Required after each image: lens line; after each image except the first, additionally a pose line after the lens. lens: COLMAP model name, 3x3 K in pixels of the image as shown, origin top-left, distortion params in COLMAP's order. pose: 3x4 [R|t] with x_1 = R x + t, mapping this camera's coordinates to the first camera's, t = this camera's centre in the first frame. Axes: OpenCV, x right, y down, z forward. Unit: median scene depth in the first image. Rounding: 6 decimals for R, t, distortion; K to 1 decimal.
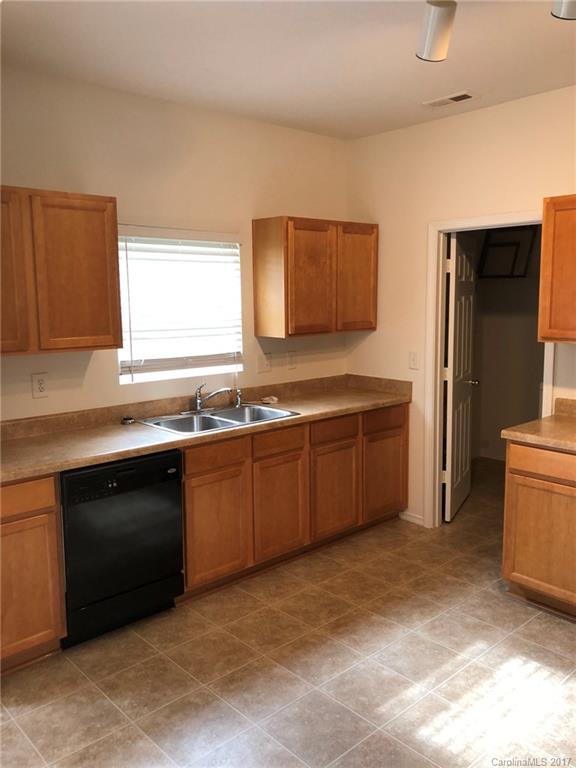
lens RADIAL K [[637.2, 0, 285.9], [0, 637.2, 384.2], [0, 0, 1]] dist [0.117232, -0.009291]
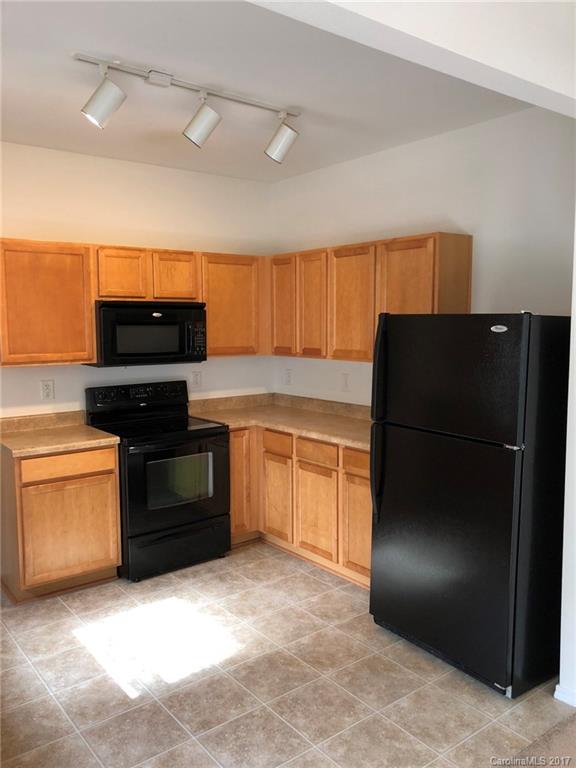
lens RADIAL K [[637.2, 0, 285.8], [0, 637.2, 384.3], [0, 0, 1]] dist [0.117232, -0.009291]
pose [[0.096234, -0.080741, 0.992079, -0.785234], [0.138703, 0.988068, 0.066960, -0.051549], [-0.985647, 0.131161, 0.106284, 0.499702]]
